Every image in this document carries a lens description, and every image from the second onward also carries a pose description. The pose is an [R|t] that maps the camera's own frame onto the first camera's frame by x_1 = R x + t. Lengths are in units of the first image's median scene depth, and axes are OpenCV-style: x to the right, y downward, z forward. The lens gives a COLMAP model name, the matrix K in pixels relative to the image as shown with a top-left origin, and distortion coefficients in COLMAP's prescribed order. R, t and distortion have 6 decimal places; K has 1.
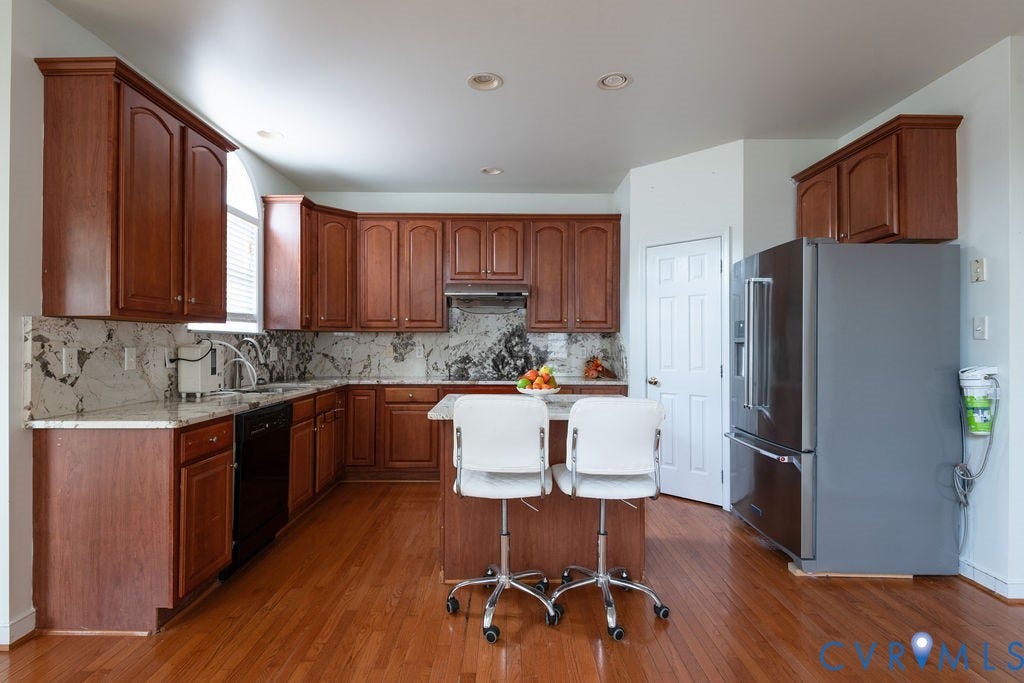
lens RADIAL K [[499.5, 0, 501.1], [0, 499.5, 338.4], [0, 0, 1]] dist [0.037703, -0.026532]
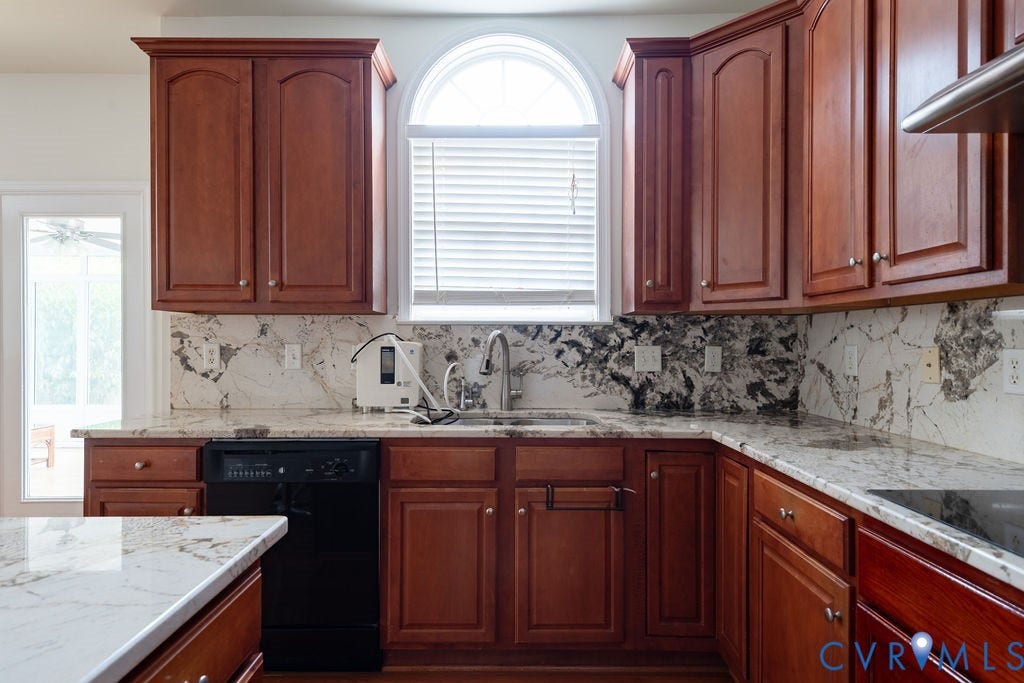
lens RADIAL K [[572.8, 0, 512.0], [0, 572.8, 341.5], [0, 0, 1]] dist [0.028903, -0.000317]
pose [[0.001614, -0.001265, -0.999998, 0.166192], [0.009412, 0.999955, -0.001249, 0.011365], [0.999954, -0.009410, 0.001626, 0.848270]]
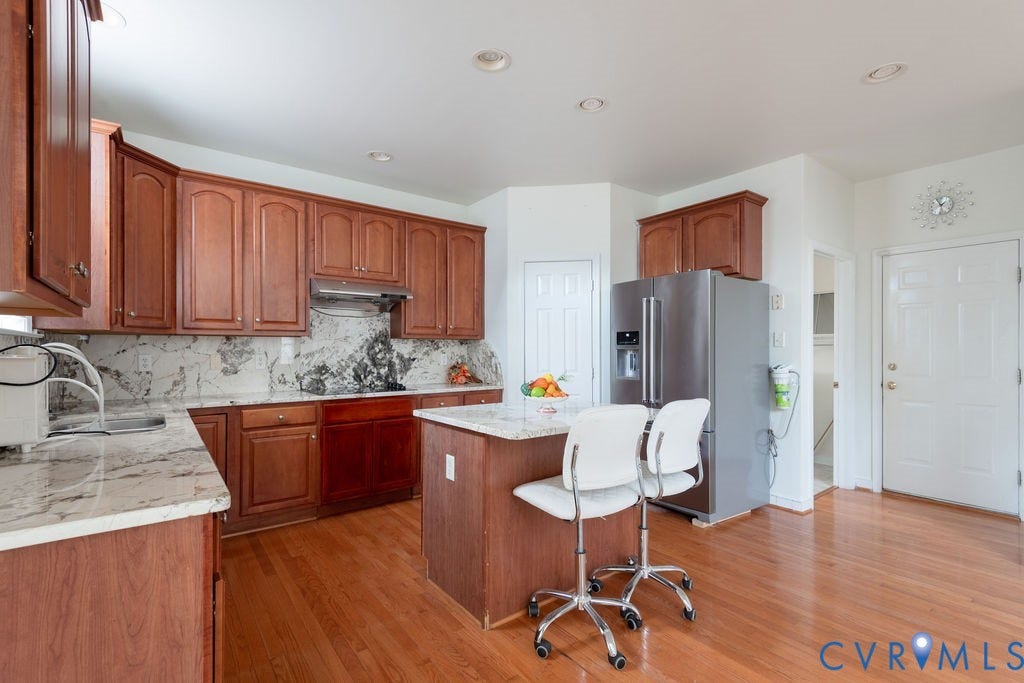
lens RADIAL K [[468.3, 0, 501.3], [0, 468.3, 346.5], [0, 0, 1]] dist [0.022610, -0.000311]
pose [[0.805375, 0.001609, 0.592764, -0.343863], [-0.003883, 0.999989, 0.002561, 0.000125], [-0.592753, -0.004365, 0.805372, 0.201859]]
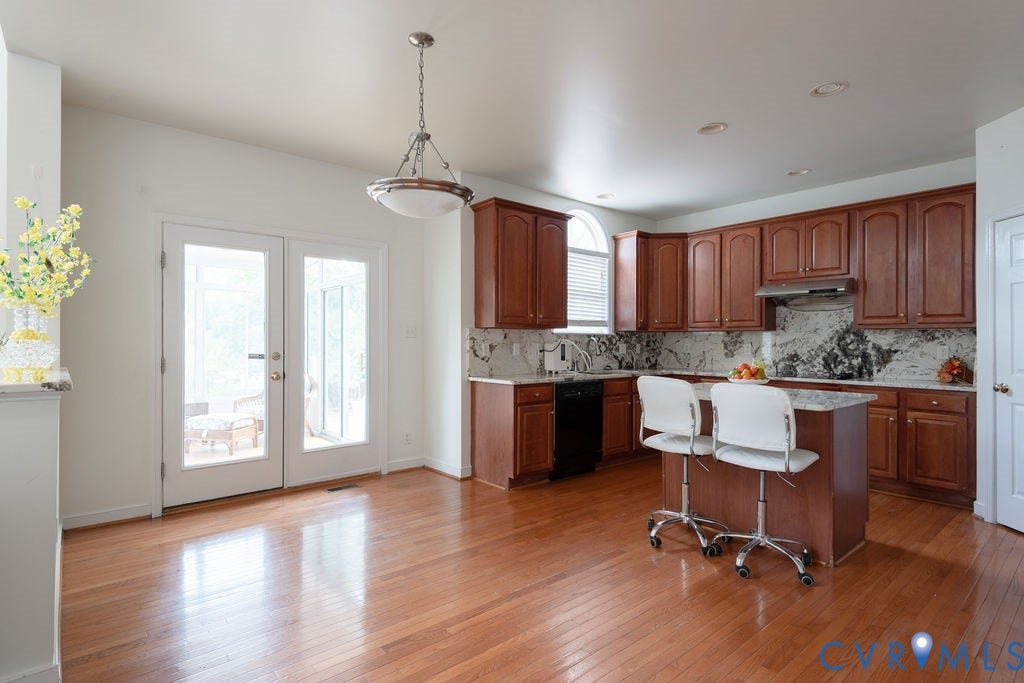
lens RADIAL K [[503.8, 0, 512.0], [0, 503.8, 341.5], [0, 0, 1]] dist [0.022178, -0.000451]
pose [[0.650029, 0.000043, -0.759909, 0.392207], [0.006897, 0.999958, 0.005956, 0.000617], [0.759878, -0.009113, 0.650002, -0.119406]]
